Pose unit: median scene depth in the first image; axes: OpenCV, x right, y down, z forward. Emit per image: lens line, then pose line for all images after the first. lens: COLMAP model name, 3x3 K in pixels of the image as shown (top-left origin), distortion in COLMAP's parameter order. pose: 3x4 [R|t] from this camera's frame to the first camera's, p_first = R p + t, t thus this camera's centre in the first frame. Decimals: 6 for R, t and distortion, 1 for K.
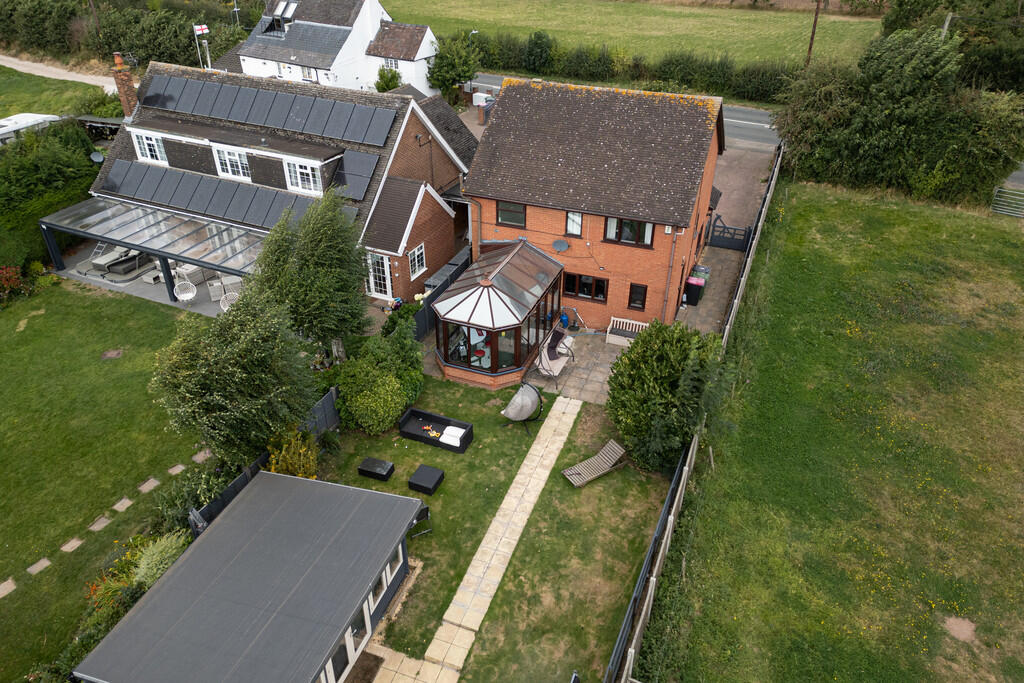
lens RADIAL K [[707.5, 0, 507.7], [0, 707.5, 347.5], [0, 0, 1]] dist [0.086934, -0.078205]
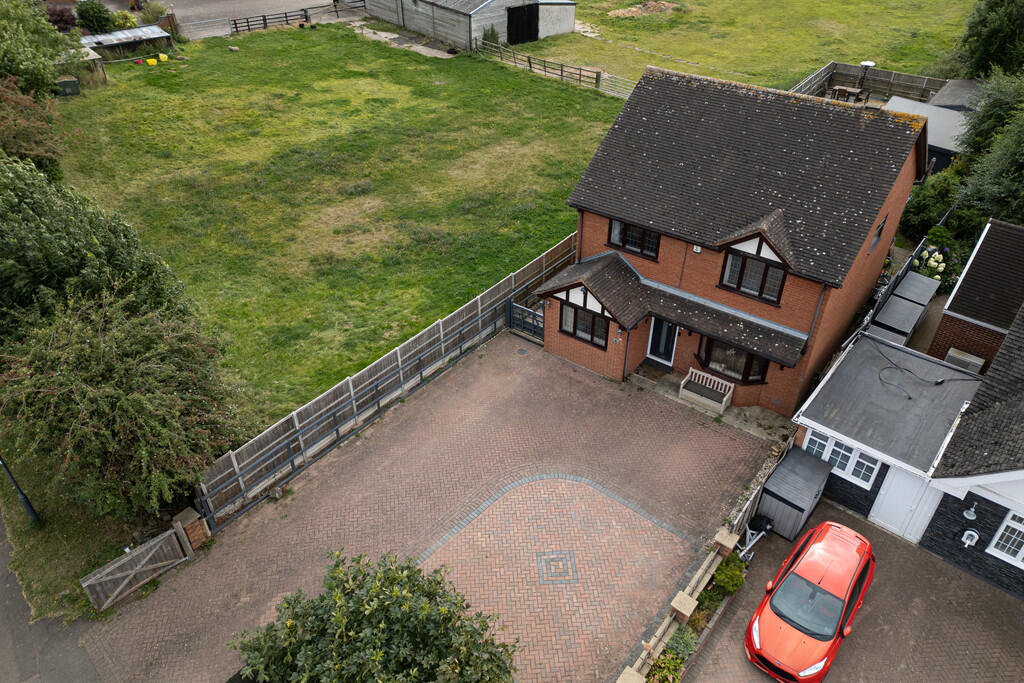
lens RADIAL K [[707.5, 0, 507.7], [0, 707.5, 347.5], [0, 0, 1]] dist [0.086934, -0.078205]
pose [[-0.962886, -0.166258, 0.212623, 0.211187], [0.141177, 0.361174, 0.921750, -1.033038], [-0.230043, 0.917557, -0.324298, 1.588903]]
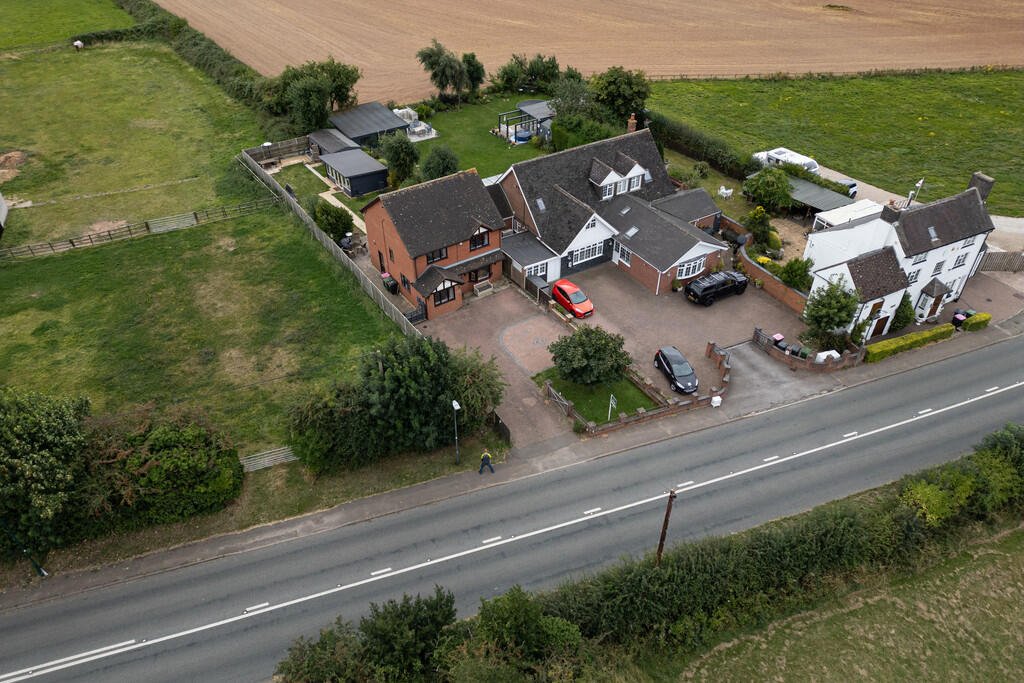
lens RADIAL K [[707.5, 0, 507.7], [0, 707.5, 347.5], [0, 0, 1]] dist [0.086934, -0.078205]
pose [[-0.564705, 0.516176, -0.643949, 1.557201], [-0.440924, 0.470876, 0.764109, -1.784799], [0.697635, 0.715429, -0.038312, 1.575833]]
